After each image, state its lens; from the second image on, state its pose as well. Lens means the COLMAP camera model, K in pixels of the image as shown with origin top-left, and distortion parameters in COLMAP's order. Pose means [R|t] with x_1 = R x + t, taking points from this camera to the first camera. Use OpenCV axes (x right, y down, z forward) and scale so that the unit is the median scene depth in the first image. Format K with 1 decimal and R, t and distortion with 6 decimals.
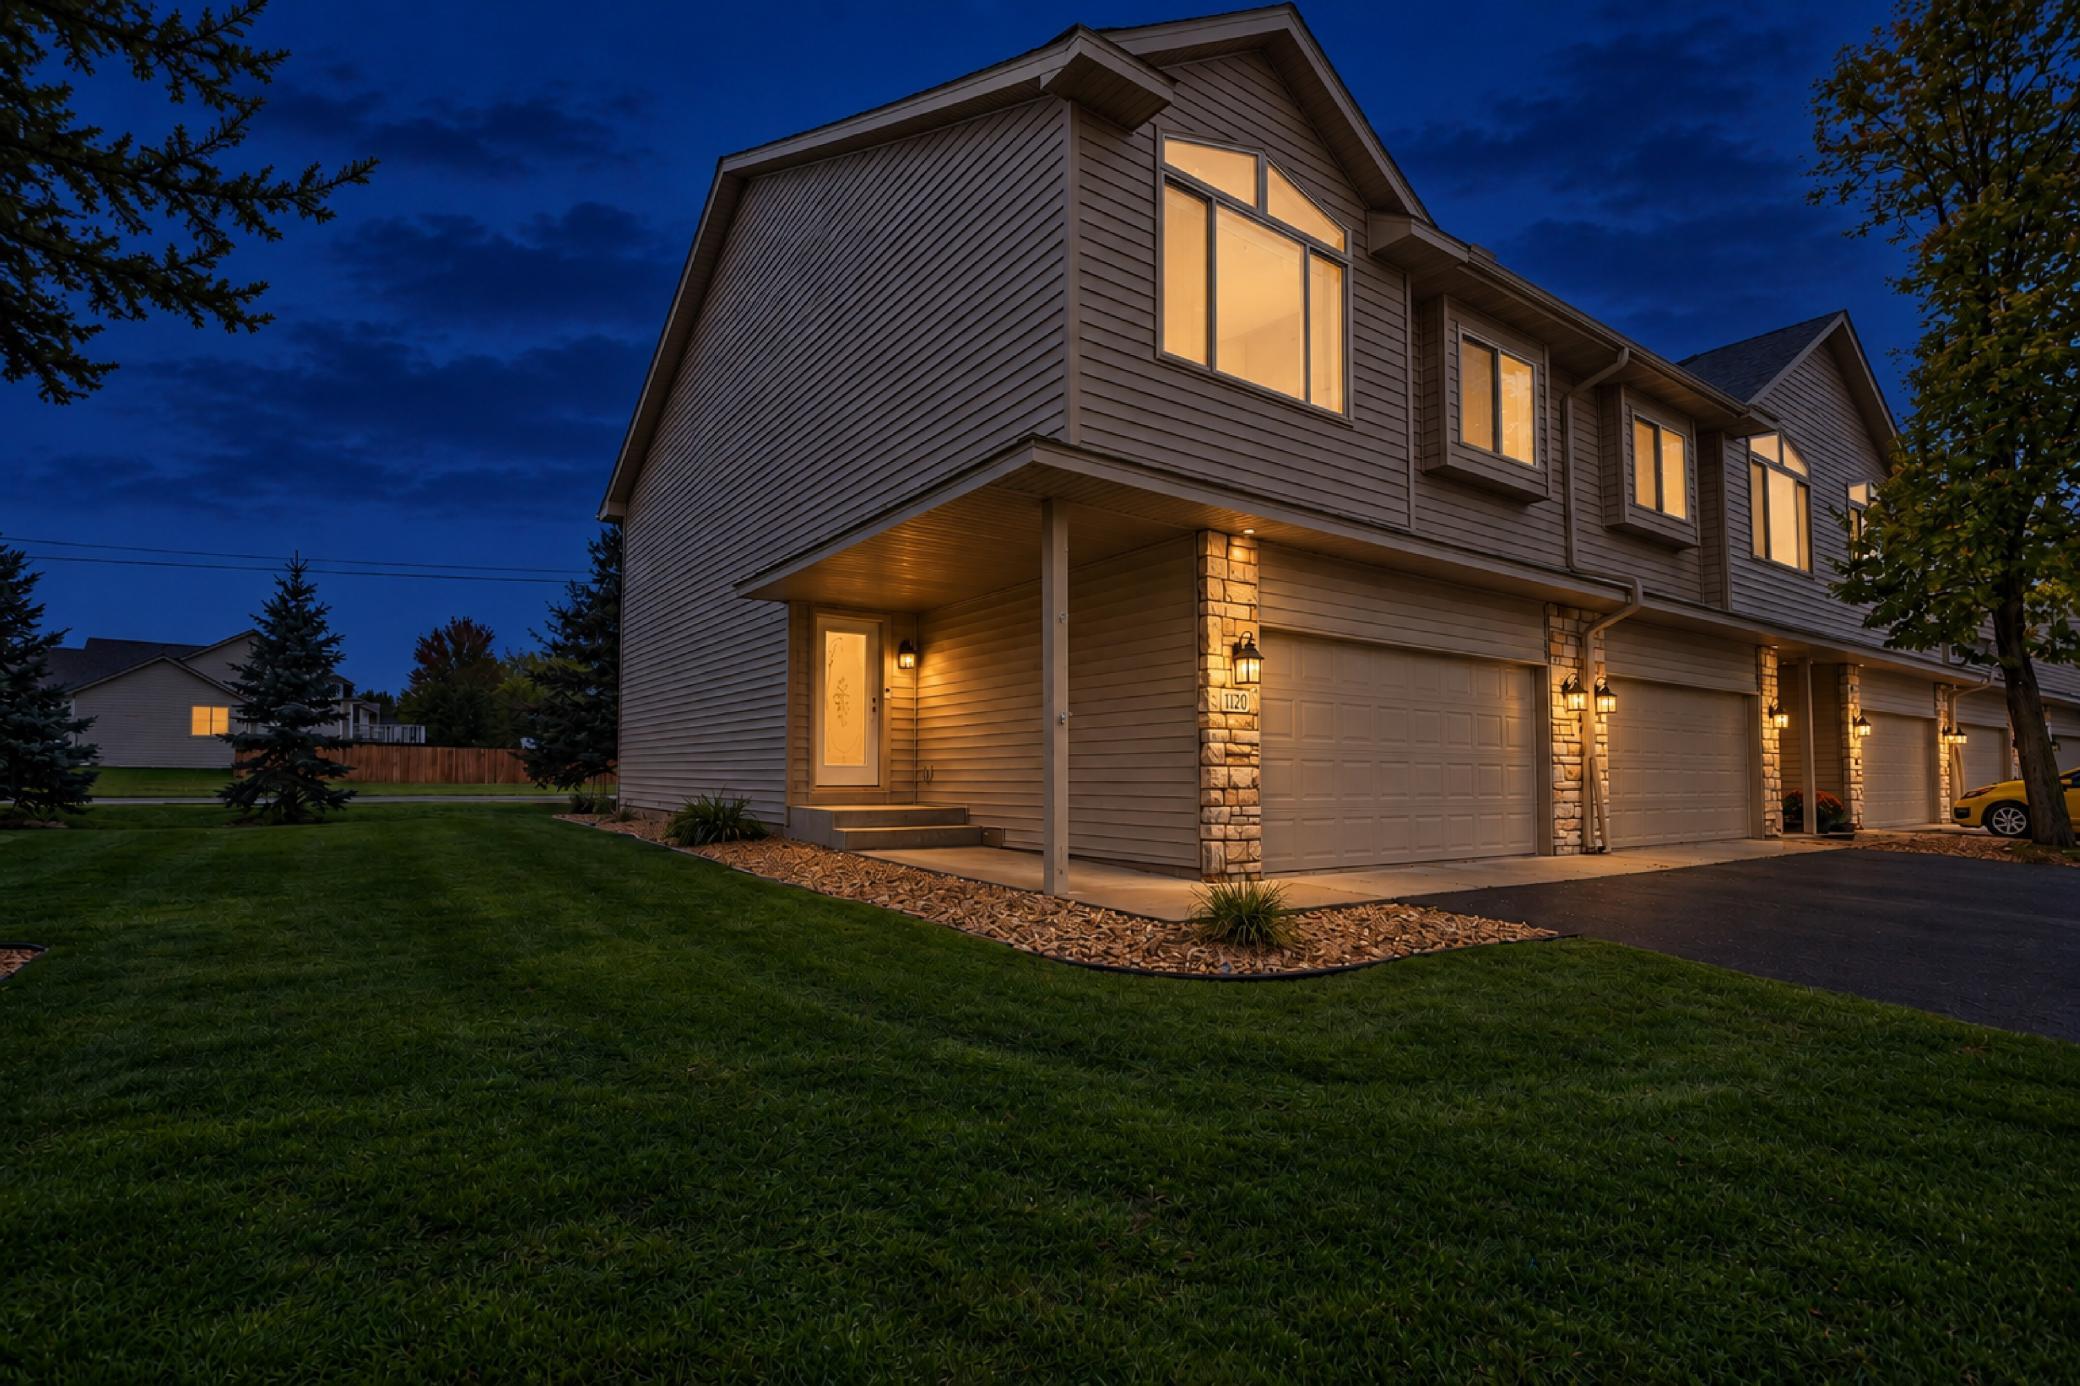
lens RADIAL K [[957.7, 0, 973.6], [0, 957.7, 771.4], [0, 0, 1]] dist [-0.036331, 0.000111]
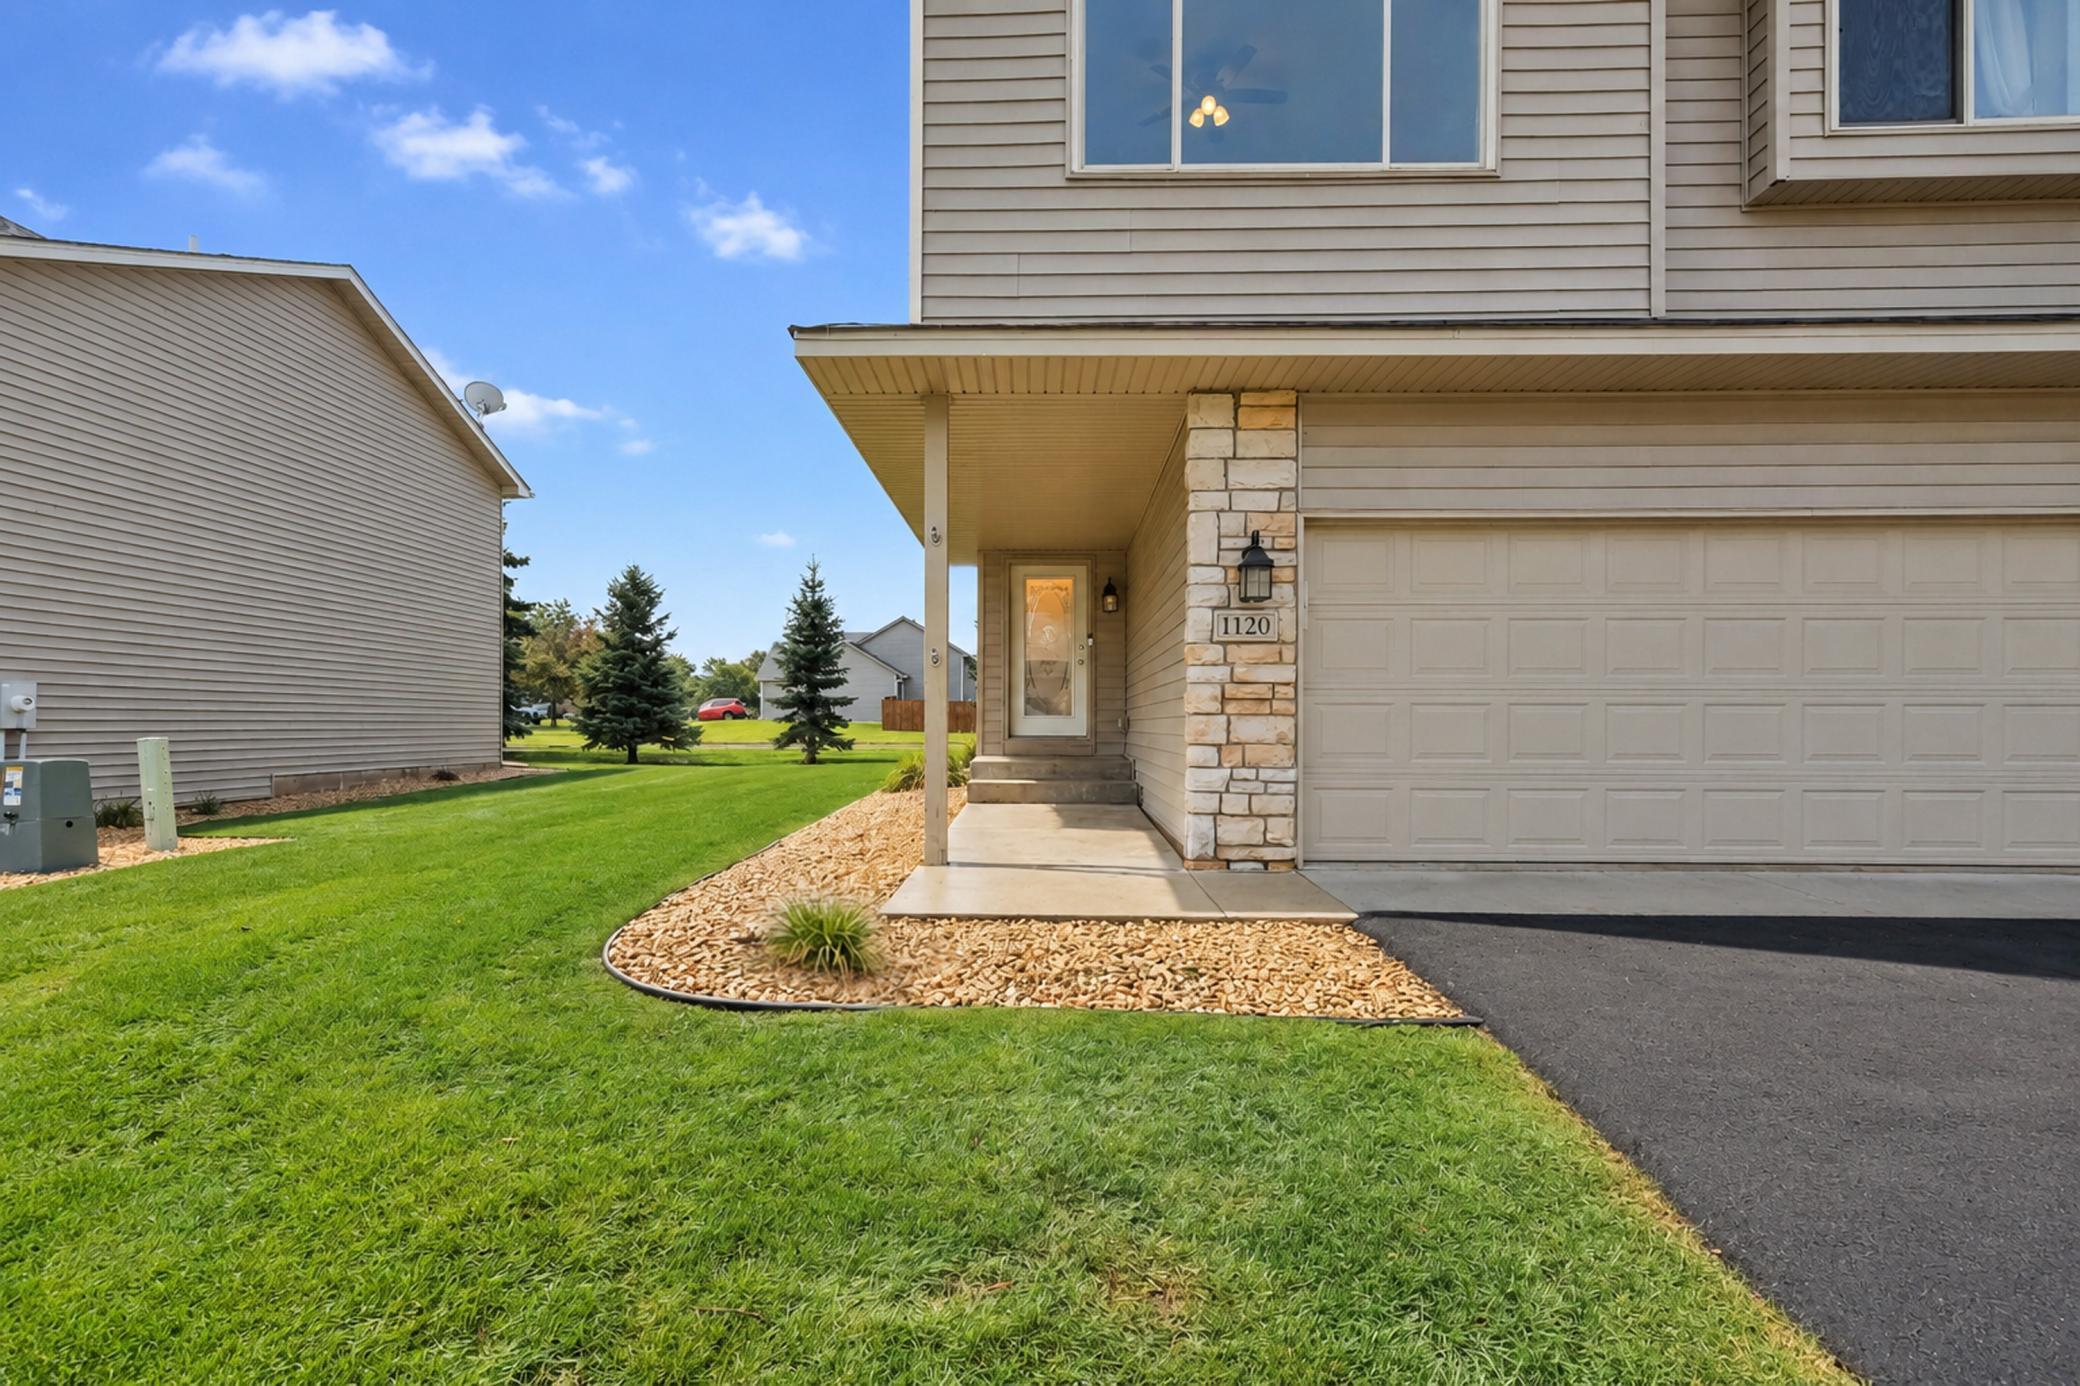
lens RADIAL K [[890.7, 0, 1031.6], [0, 890.7, 755.8], [0, 0, 1]] dist [0.000629, -0.000058]
pose [[0.819380, 0.009824, -0.573167, 0.526104], [0.016722, 0.999018, 0.041028, -0.005025], [0.573007, -0.043202, 0.818411, 0.340070]]
